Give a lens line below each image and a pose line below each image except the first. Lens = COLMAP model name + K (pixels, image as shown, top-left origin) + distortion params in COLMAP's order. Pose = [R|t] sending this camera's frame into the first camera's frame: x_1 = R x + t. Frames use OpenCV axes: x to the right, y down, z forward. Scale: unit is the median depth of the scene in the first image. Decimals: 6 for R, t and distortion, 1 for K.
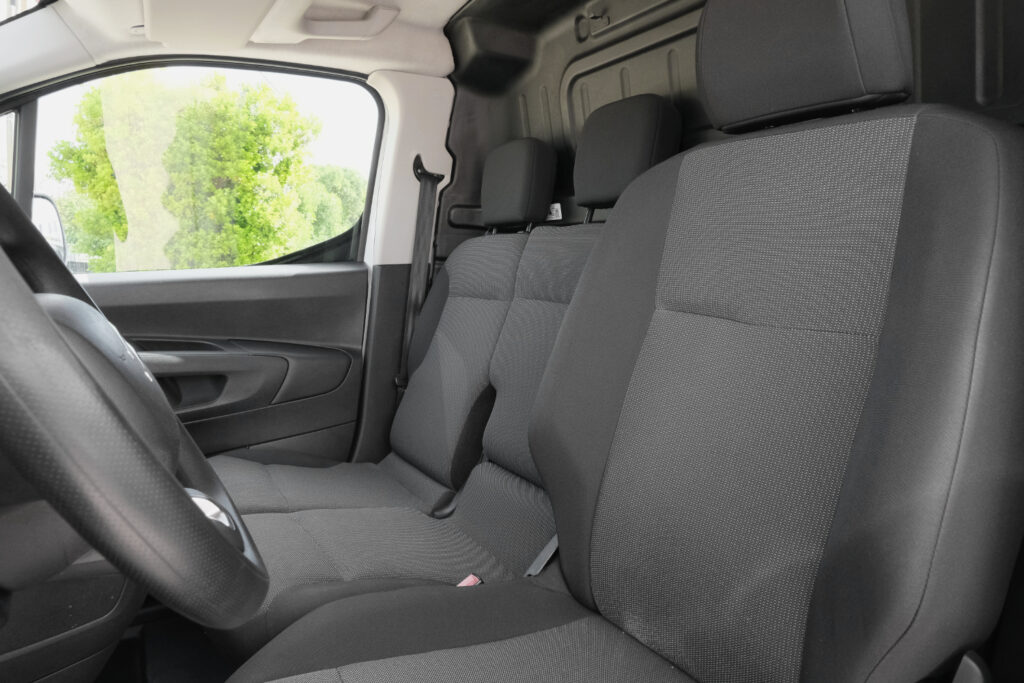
lens RADIAL K [[658.0, 0, 512.0], [0, 658.0, 341.5], [0, 0, 1]] dist [0.003344, 0.001526]
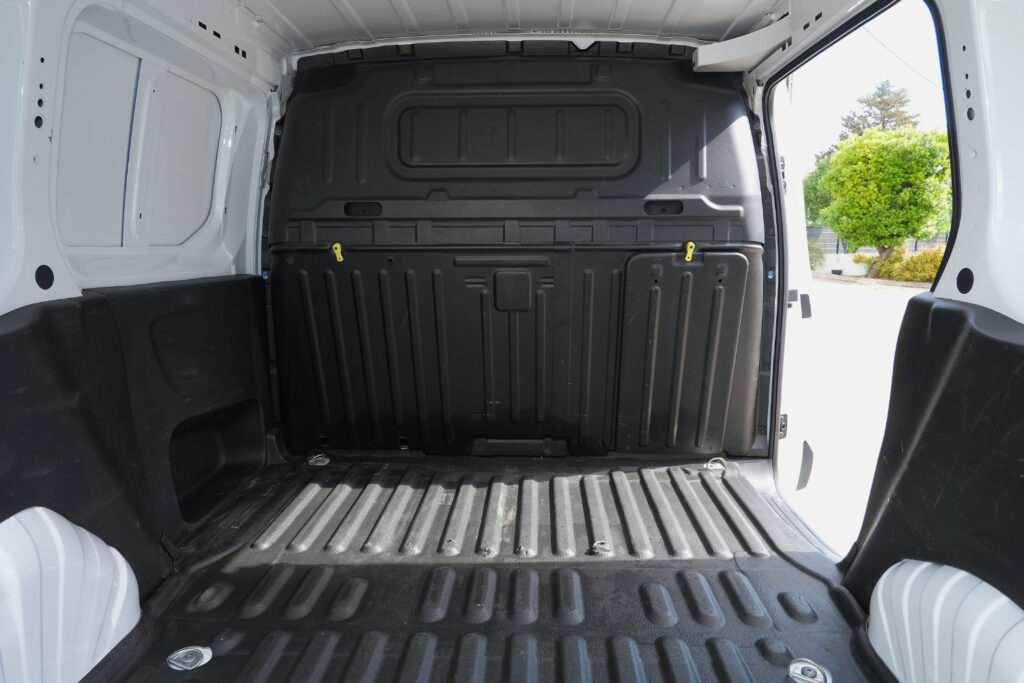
lens RADIAL K [[658.0, 0, 512.0], [0, 658.0, 341.5], [0, 0, 1]] dist [0.003344, 0.001526]
pose [[0.648189, 0.102361, -0.754568, 0.339610], [-0.050490, 0.994521, 0.091539, 0.108949], [0.759804, -0.021237, 0.649806, -1.213300]]
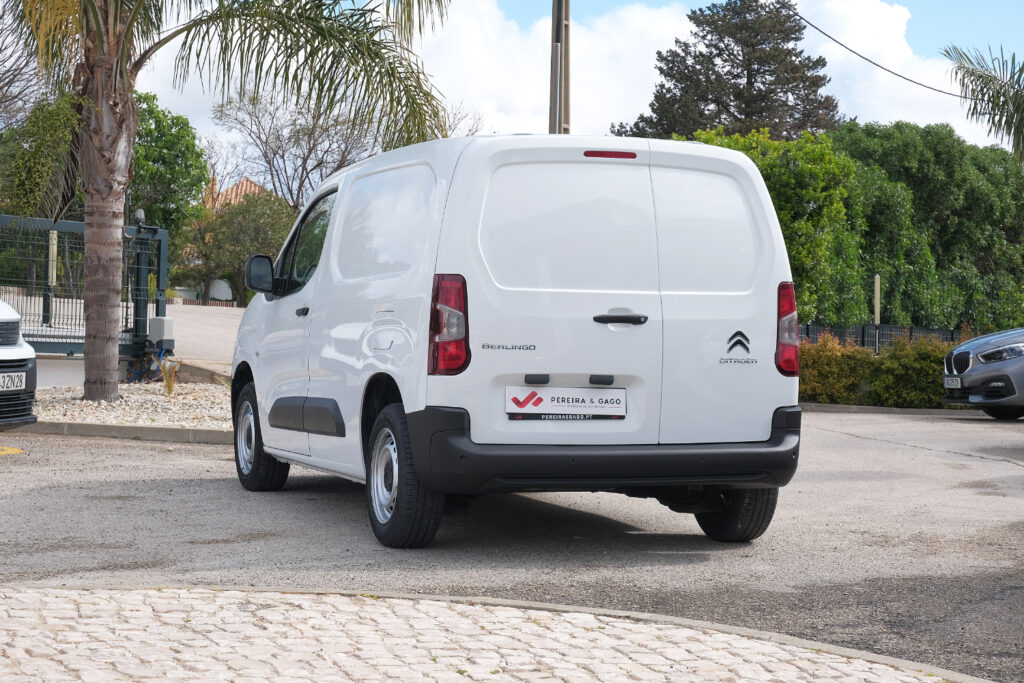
lens RADIAL K [[2007.4, 0, 512.0], [0, 2007.4, 341.5], [0, 0, 1]] dist [0.061272, 0.205357]
pose [[0.883573, -0.004497, -0.468272, 0.811738], [-0.039117, 0.995751, -0.083371, 0.261390], [0.466657, 0.091981, 0.879642, -2.275433]]
